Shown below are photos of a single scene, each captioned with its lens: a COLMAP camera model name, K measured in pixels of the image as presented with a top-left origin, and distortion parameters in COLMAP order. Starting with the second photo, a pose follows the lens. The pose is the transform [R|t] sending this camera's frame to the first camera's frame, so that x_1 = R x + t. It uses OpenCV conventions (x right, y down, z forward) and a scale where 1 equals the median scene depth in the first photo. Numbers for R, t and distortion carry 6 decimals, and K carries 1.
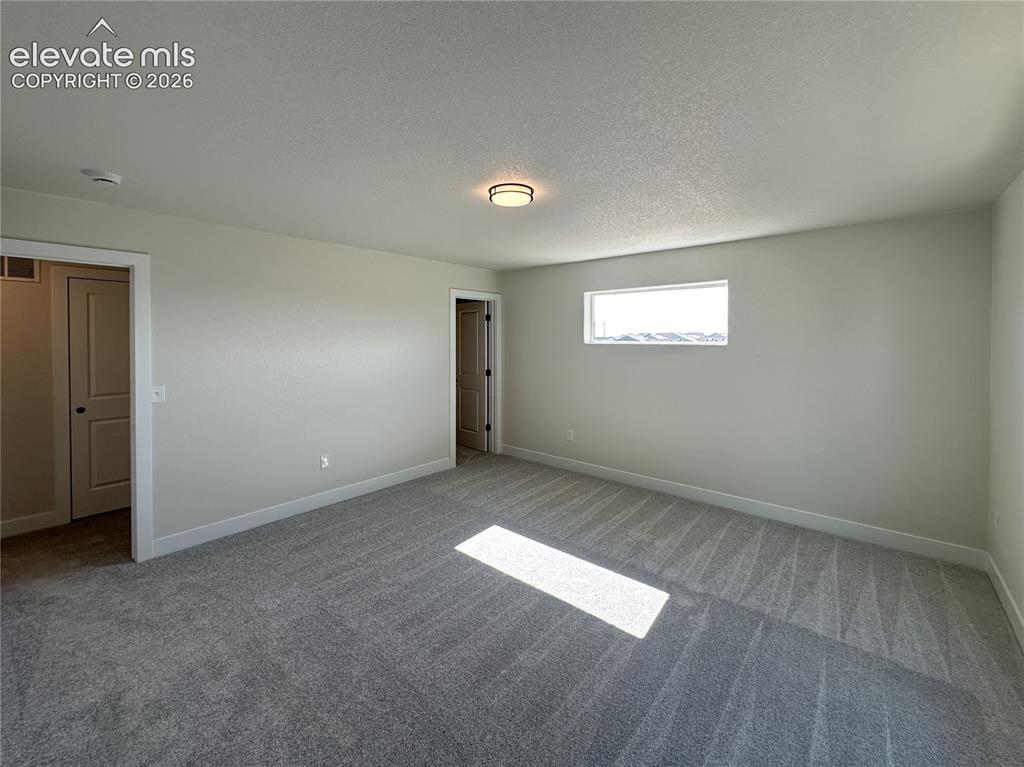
lens RADIAL K [[432.2, 0, 514.0], [0, 432.2, 339.2], [0, 0, 1]] dist [0.000061, -0.000187]
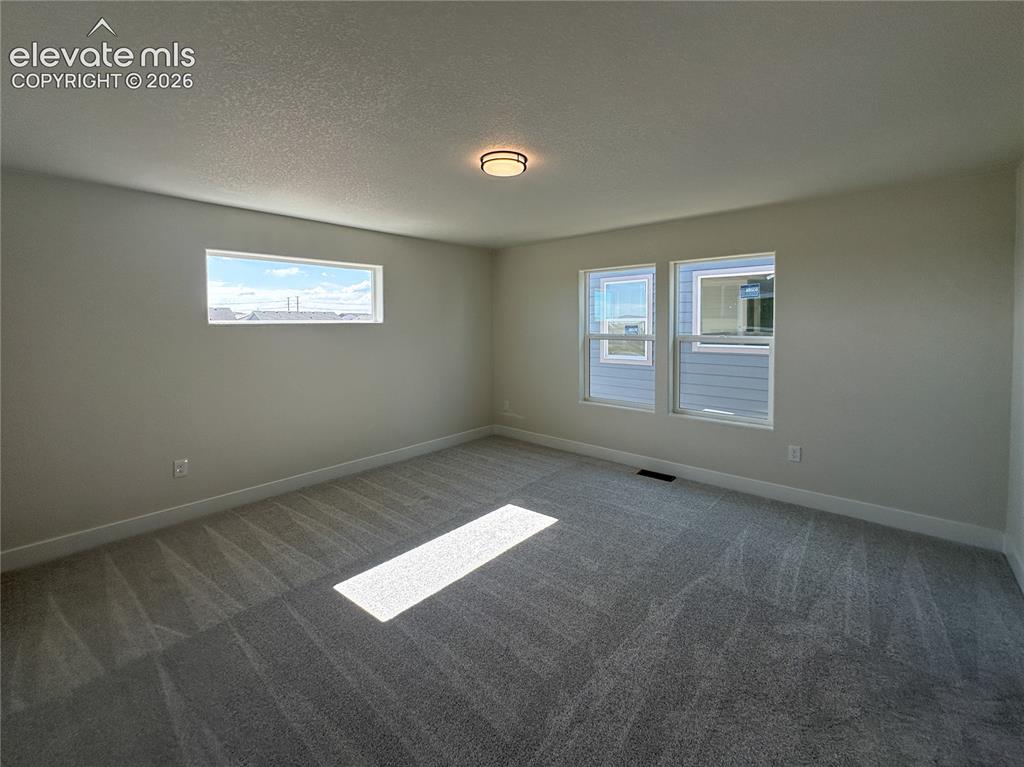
lens RADIAL K [[432.2, 0, 514.0], [0, 432.2, 339.2], [0, 0, 1]] dist [0.000061, -0.000187]
pose [[0.013596, -0.042215, 0.999016, -0.597272], [0.013074, 0.999030, 0.042038, 0.012832], [-0.999822, 0.012489, 0.014135, 0.596078]]
